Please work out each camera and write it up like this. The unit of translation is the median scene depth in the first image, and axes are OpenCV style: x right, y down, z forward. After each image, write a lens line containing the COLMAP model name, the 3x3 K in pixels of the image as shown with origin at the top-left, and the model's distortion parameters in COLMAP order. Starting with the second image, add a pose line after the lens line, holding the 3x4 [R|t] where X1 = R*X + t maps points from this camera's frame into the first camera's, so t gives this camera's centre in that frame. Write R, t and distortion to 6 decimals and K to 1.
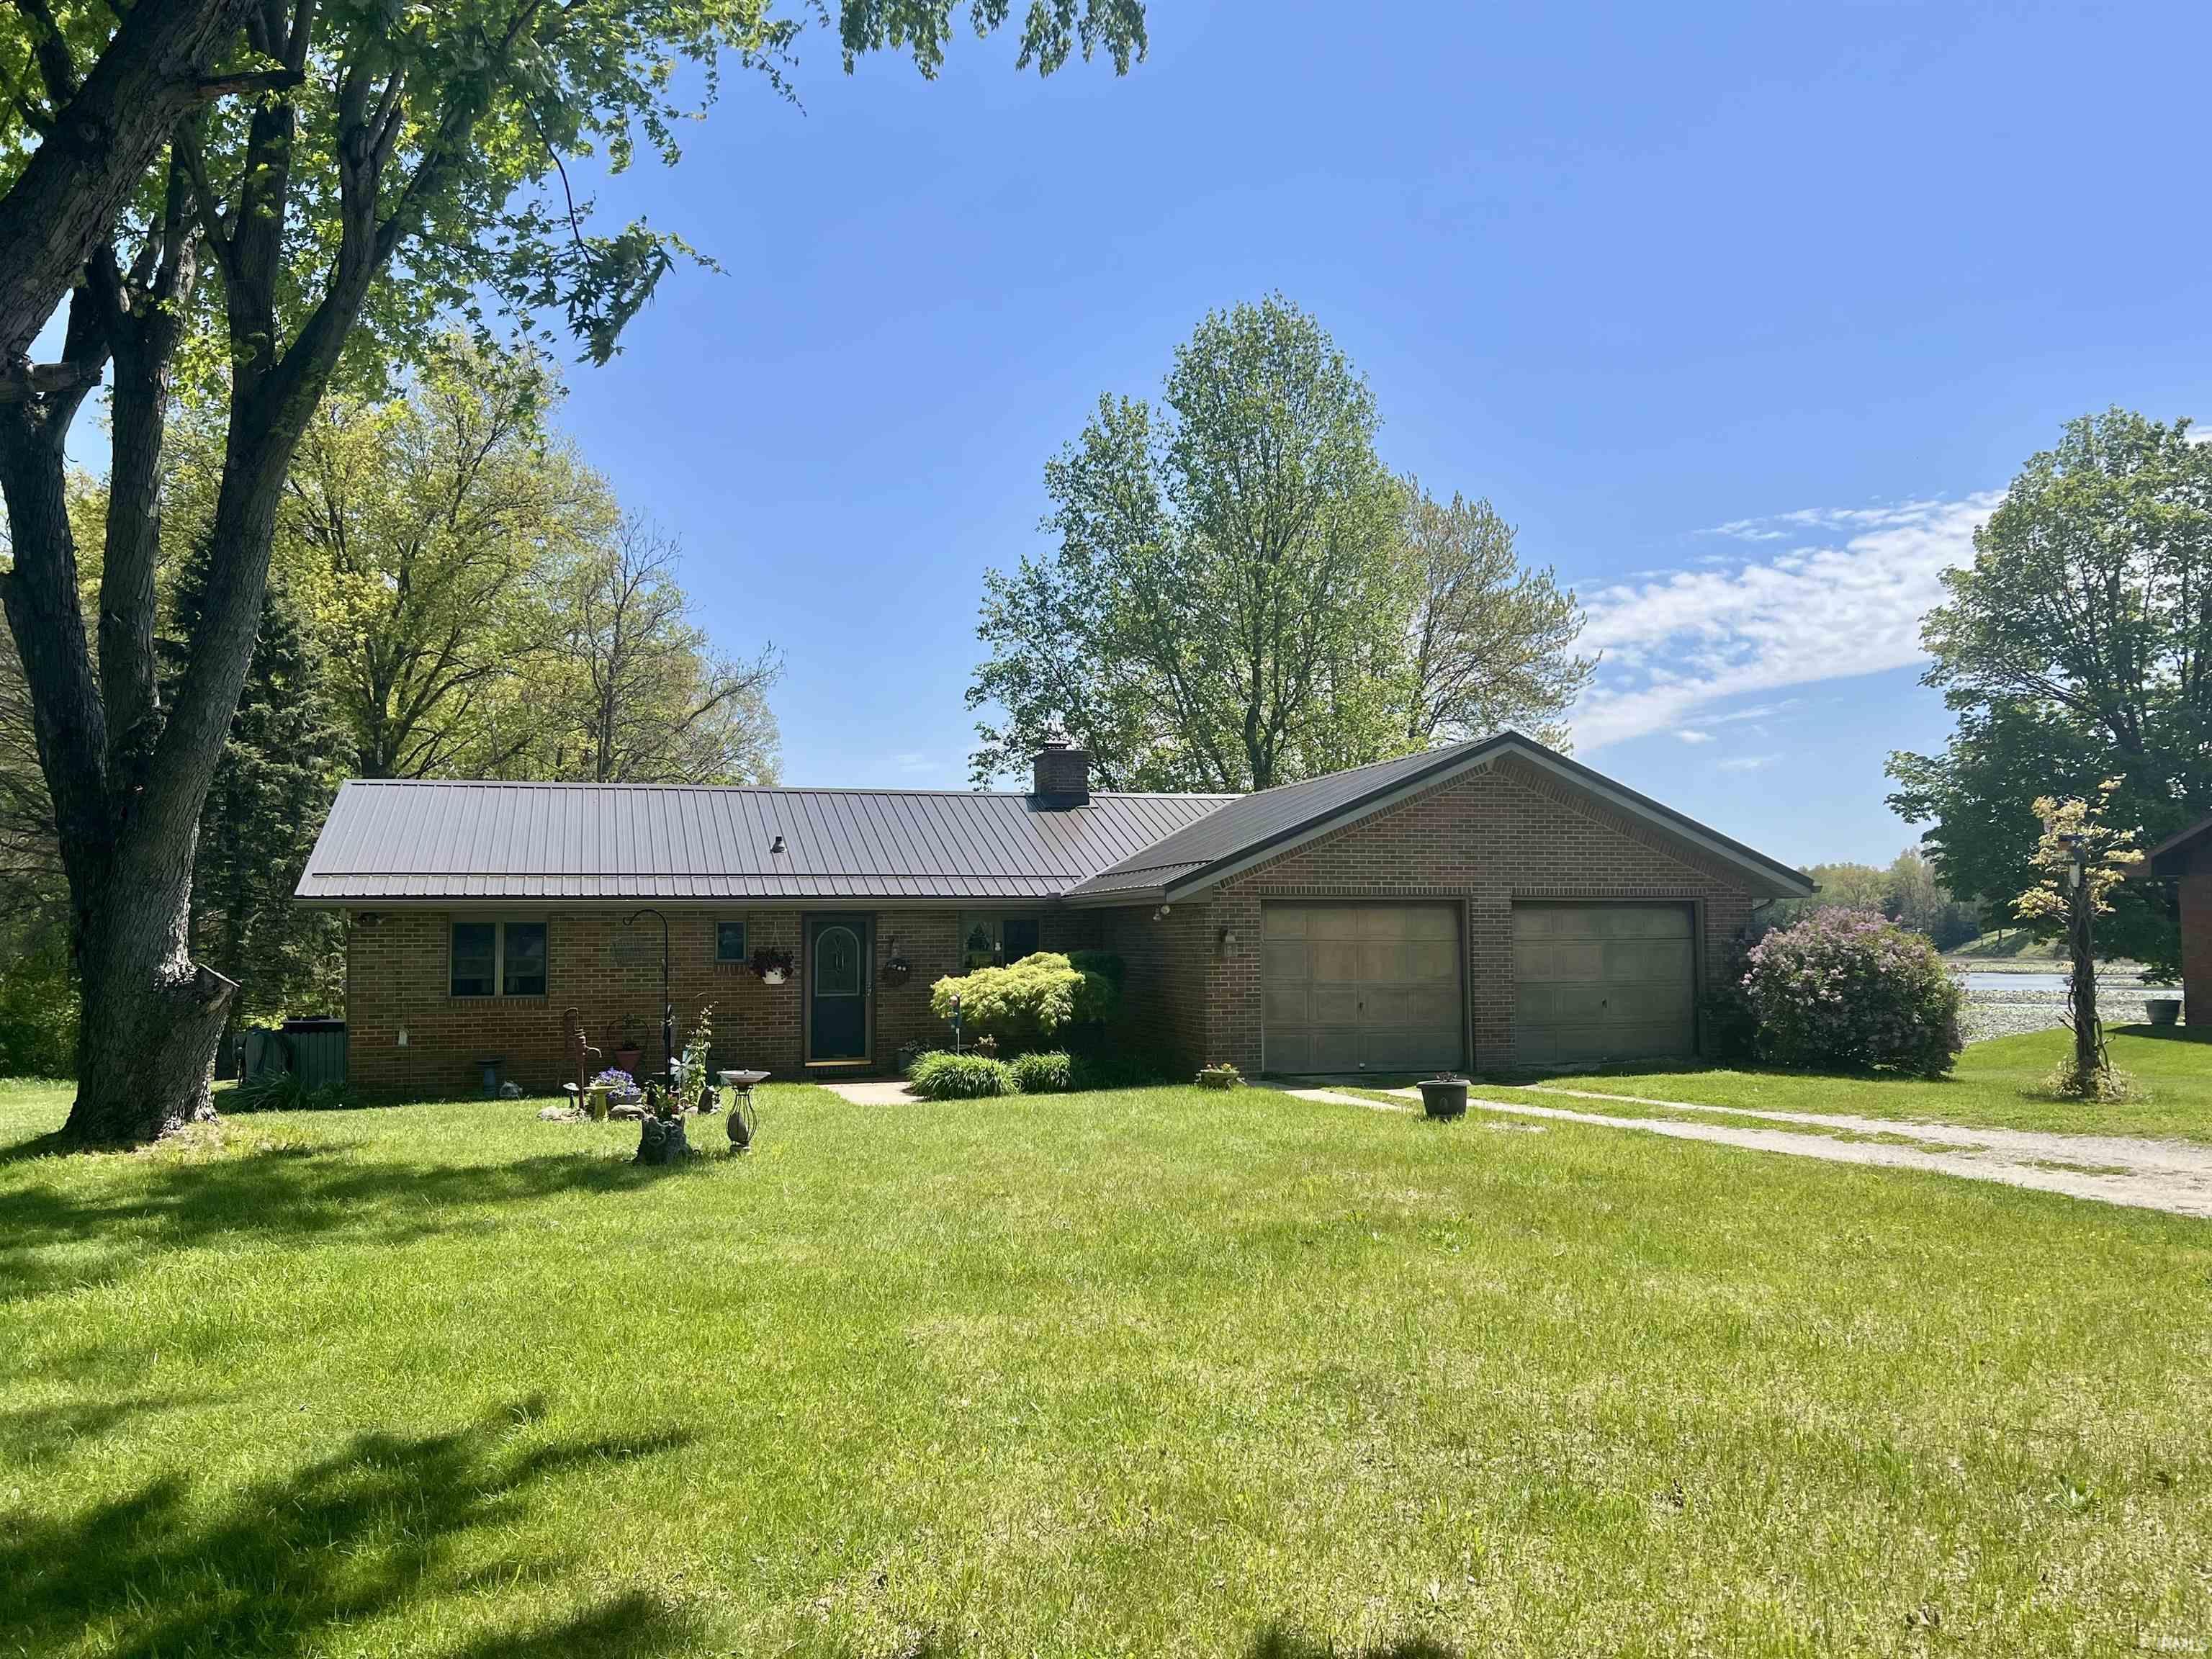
lens RADIAL K [[1662.6, 0, 1094.0], [0, 1662.6, 826.2], [0, 0, 1]] dist [0.065537, -0.006235]
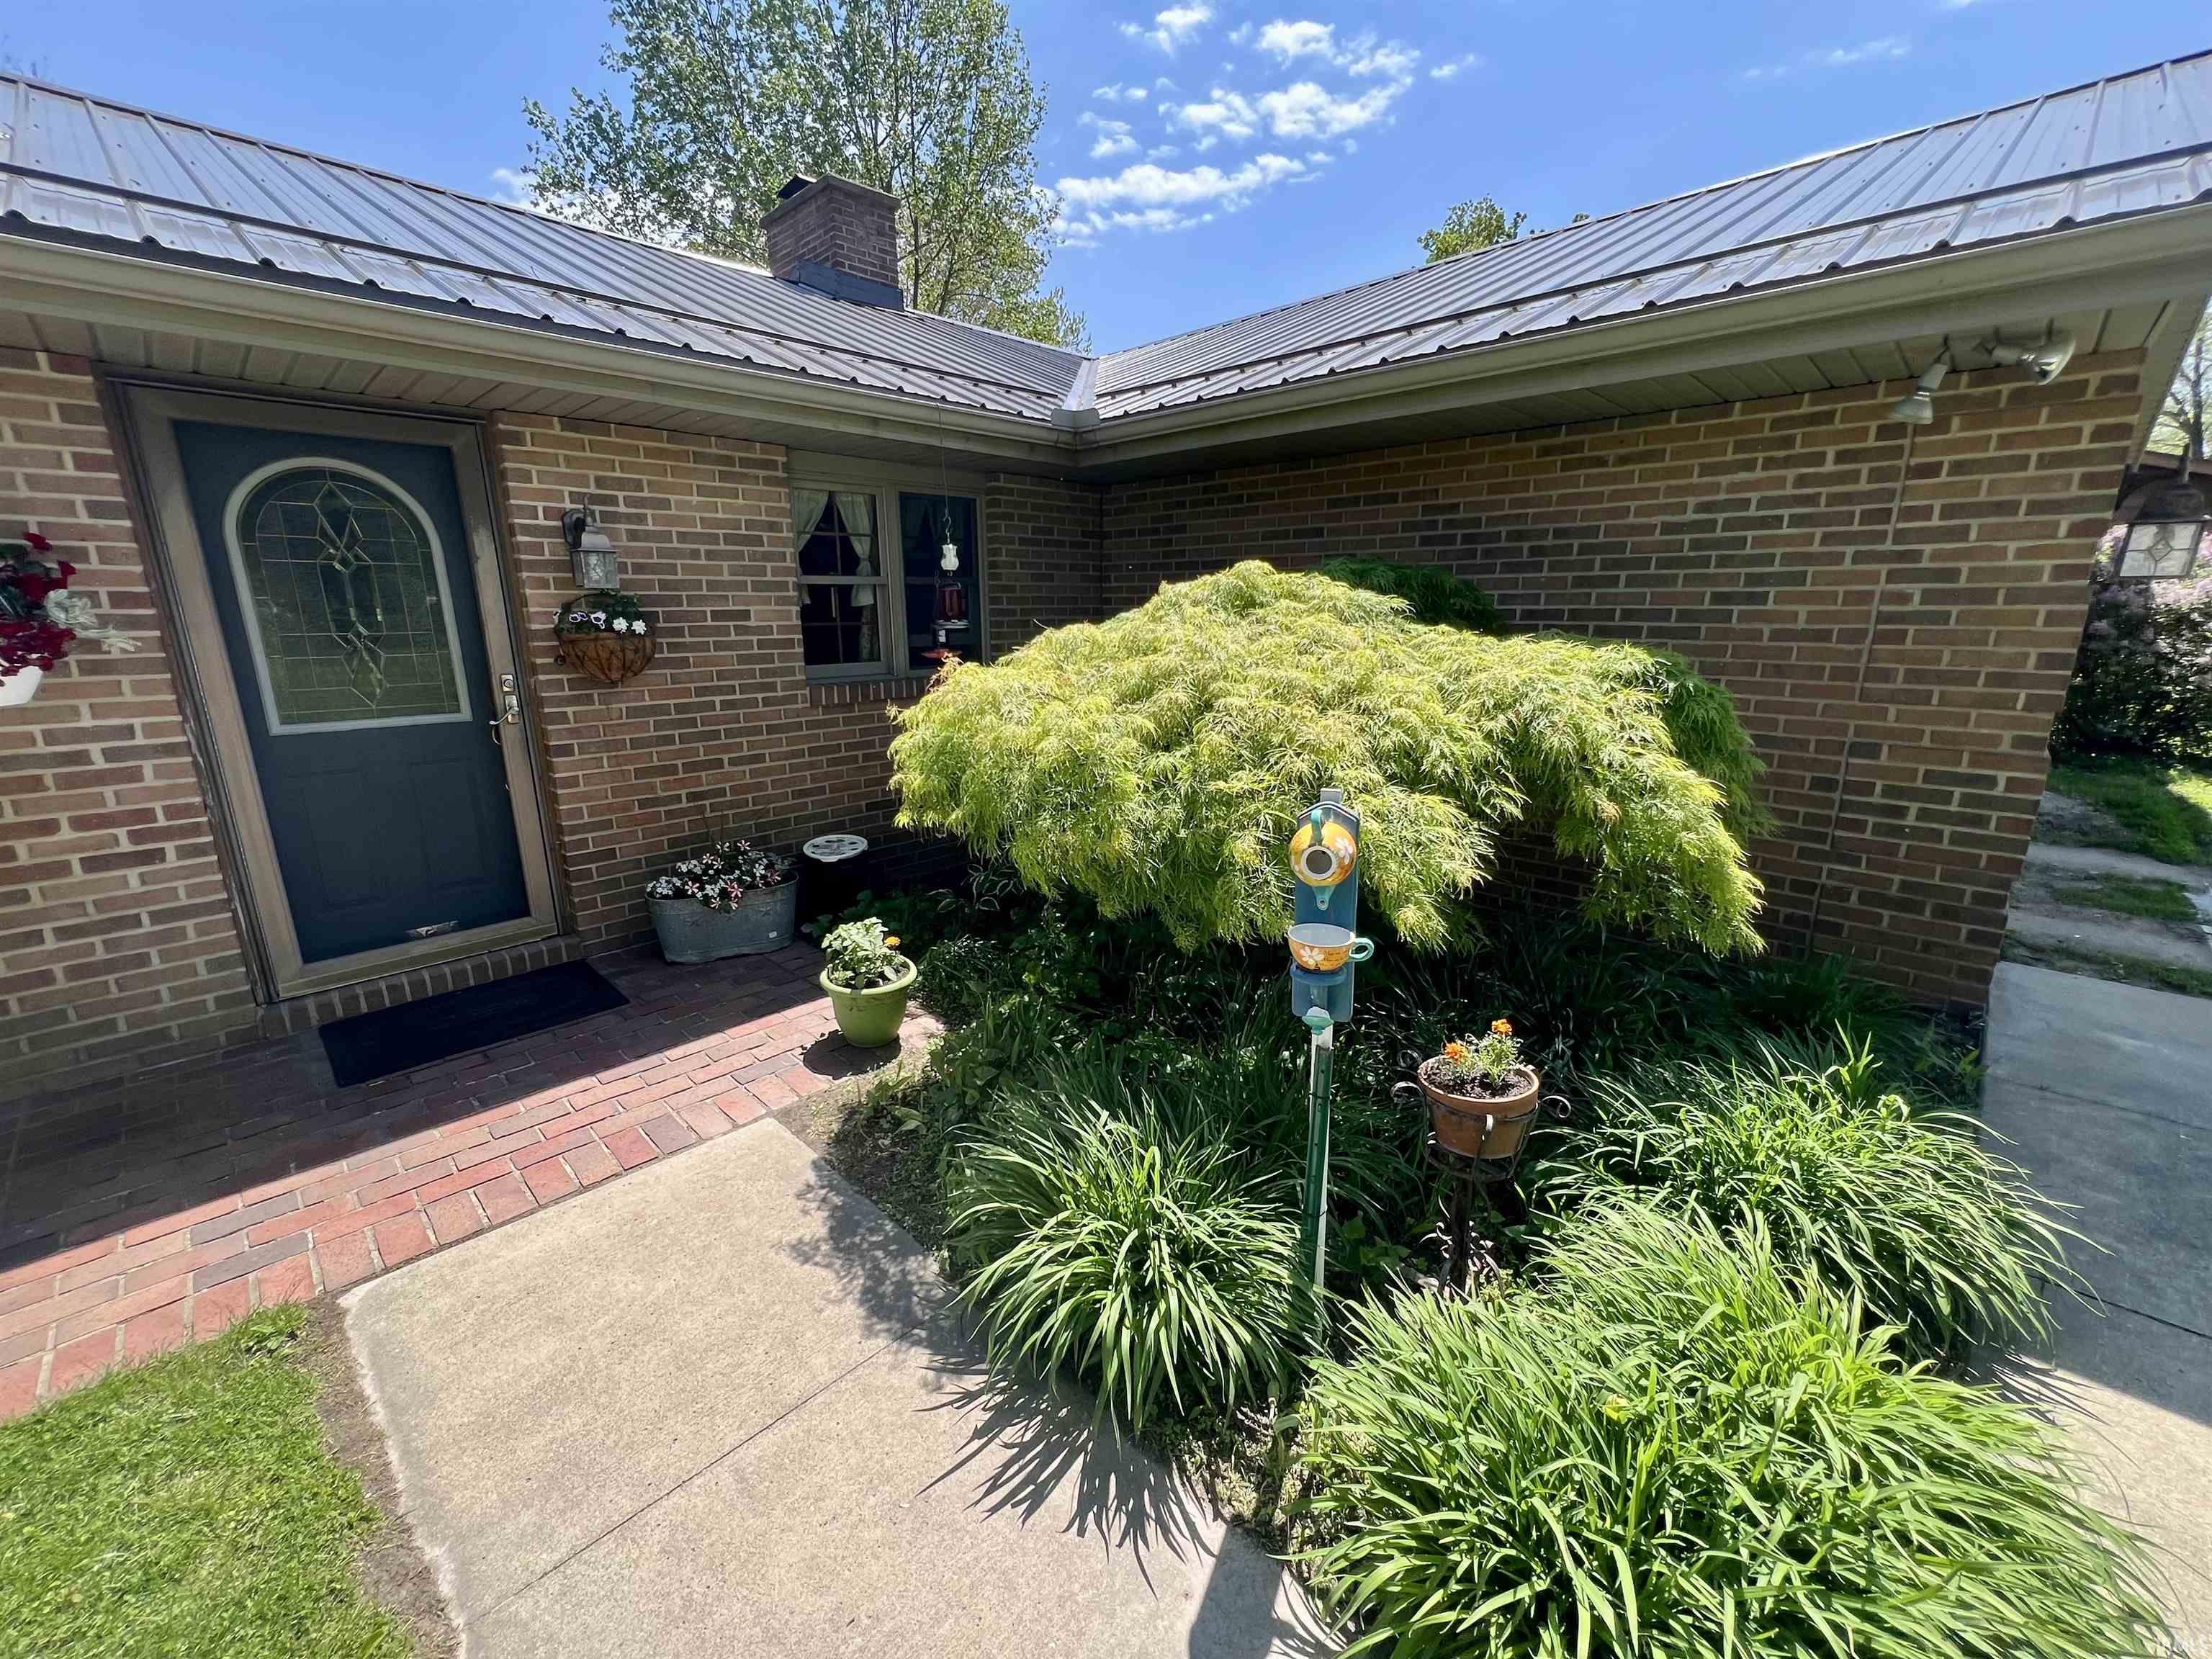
lens RADIAL K [[880.4, 0, 1100.9], [0, 880.4, 826.7], [0, 0, 1]] dist [-0.004218, 0.000712]
pose [[0.875995, -0.111912, 0.469158, -0.119015], [-0.037897, 0.953731, 0.298262, 0.069612], [-0.480830, -0.279056, 0.831222, 0.816536]]
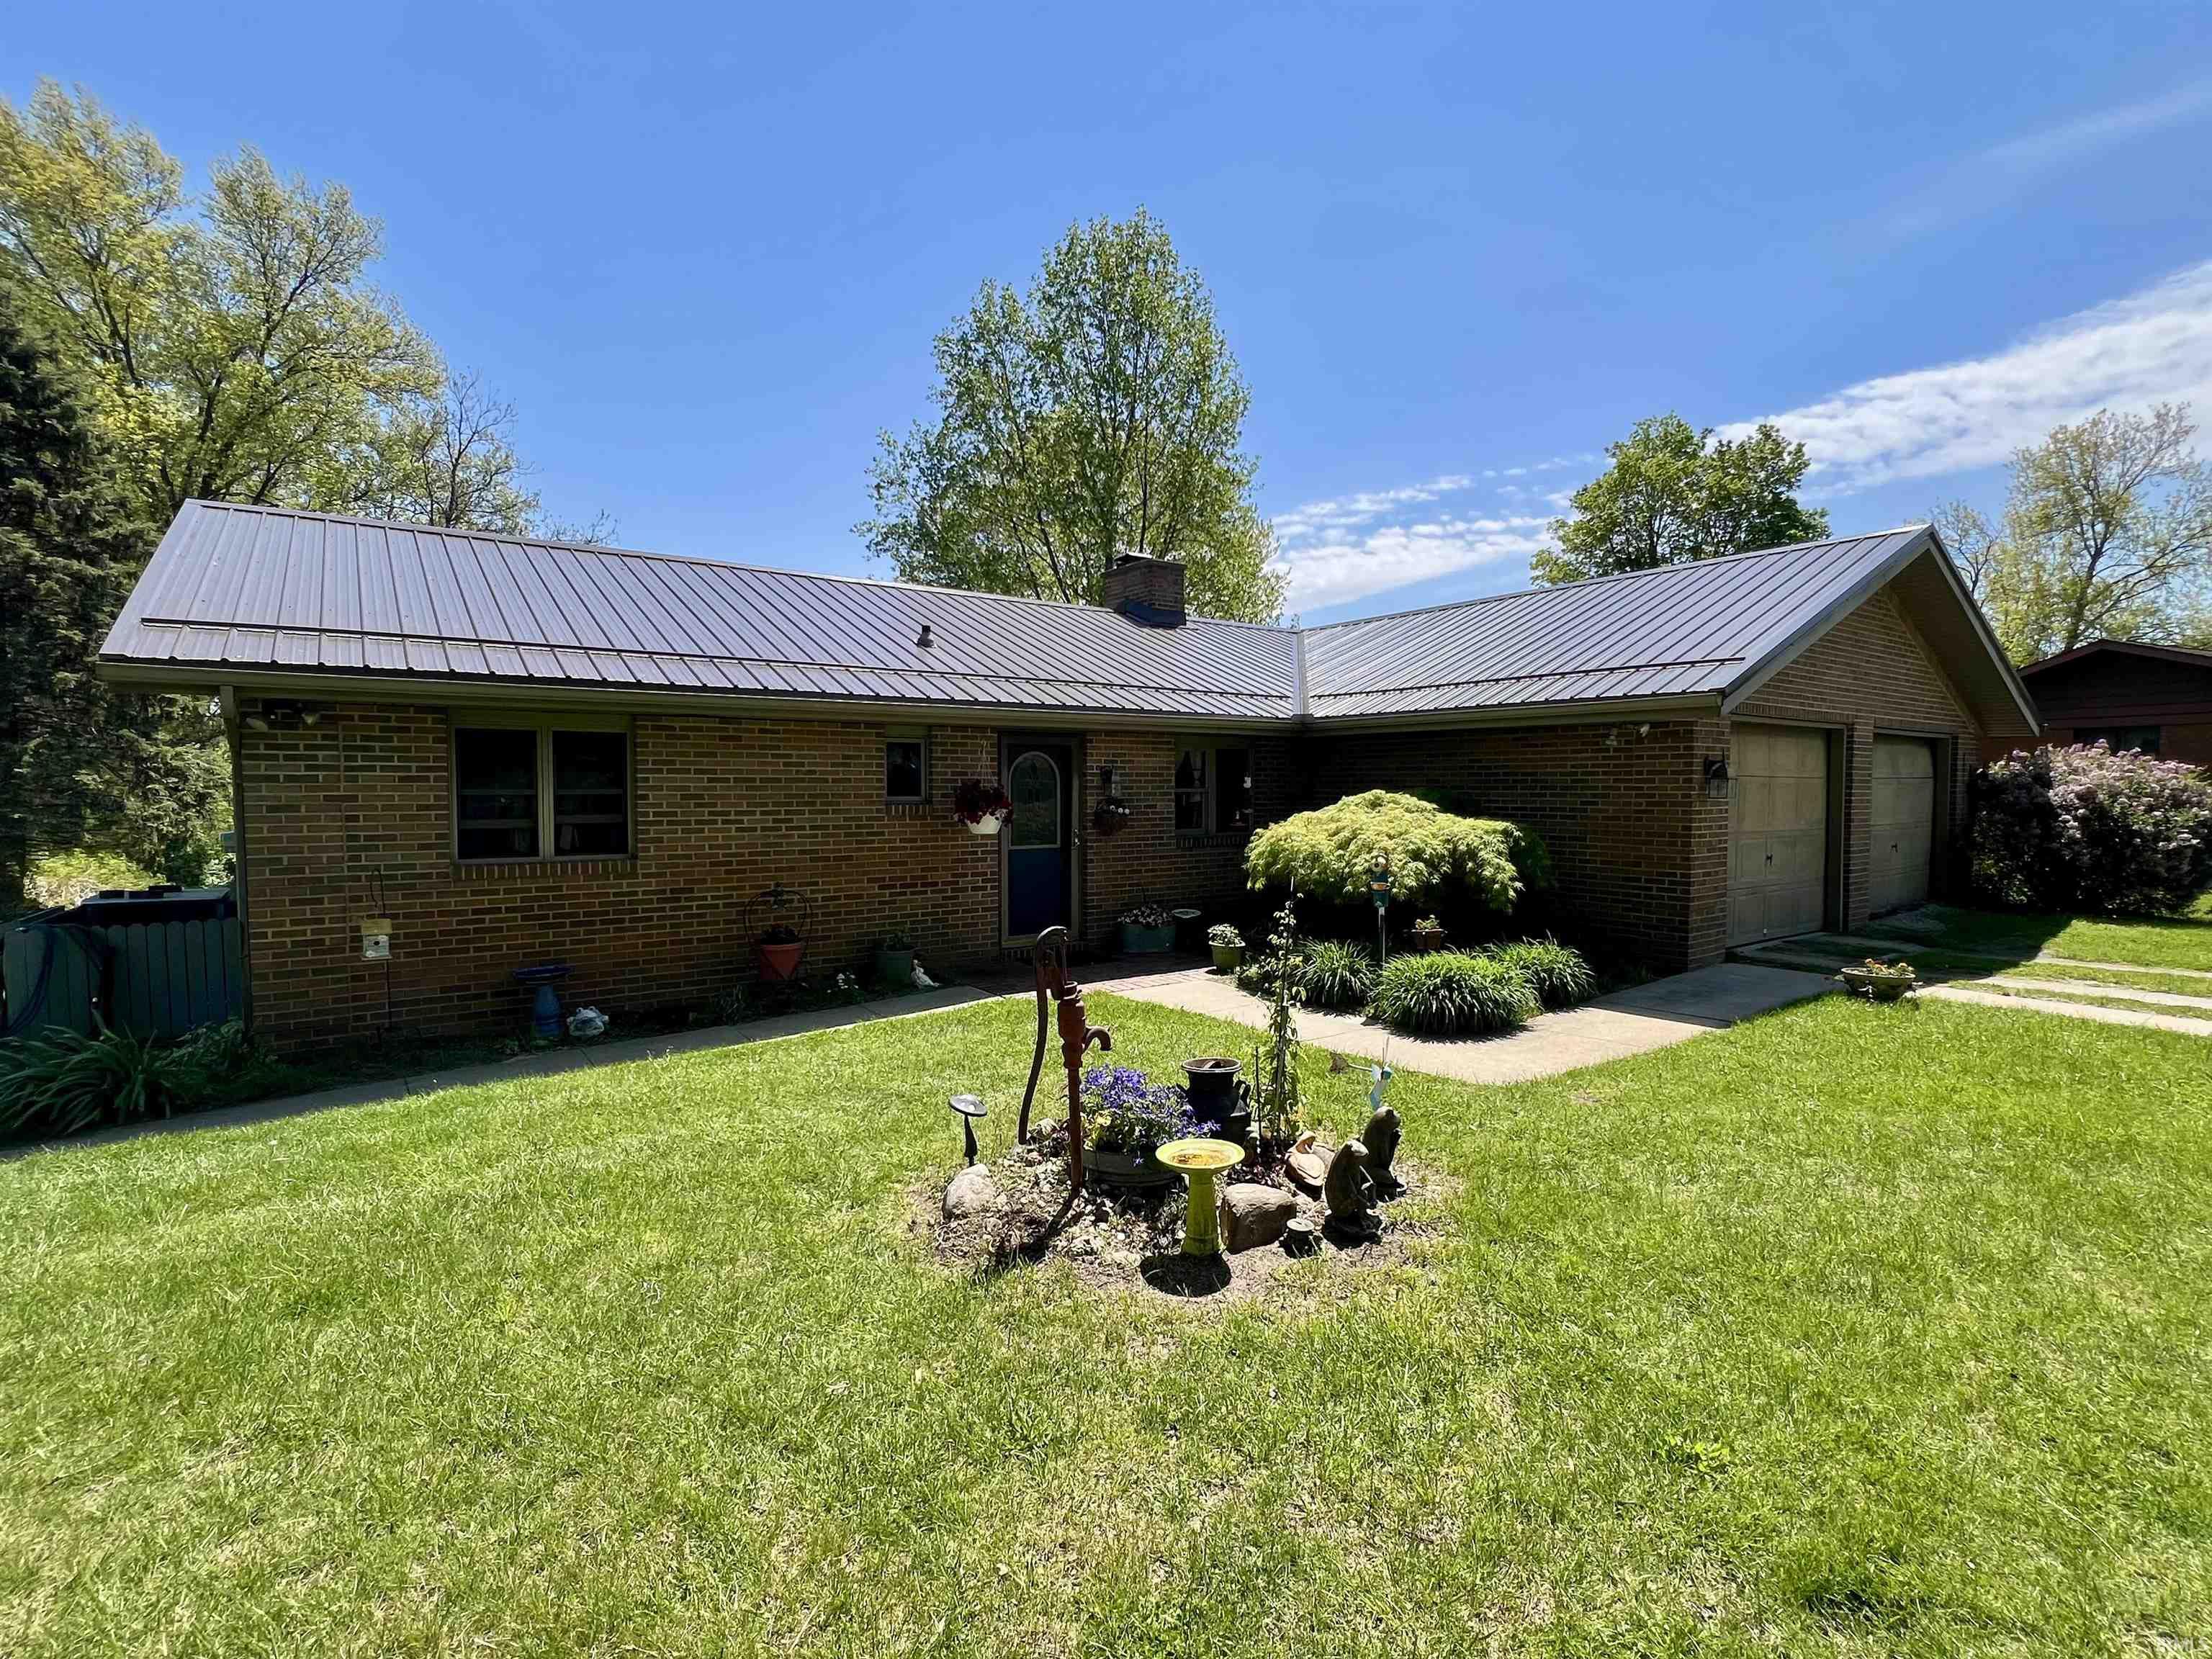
lens RADIAL K [[1040.3, 0, 1106.9], [0, 1040.3, 823.6], [0, 0, 1]] dist [0.000850, 0.000616]
pose [[0.946053, -0.004203, 0.323983, -0.271215], [-0.030052, 0.994467, 0.100656, 0.044884], [-0.322614, -0.104962, 0.940693, 0.566261]]
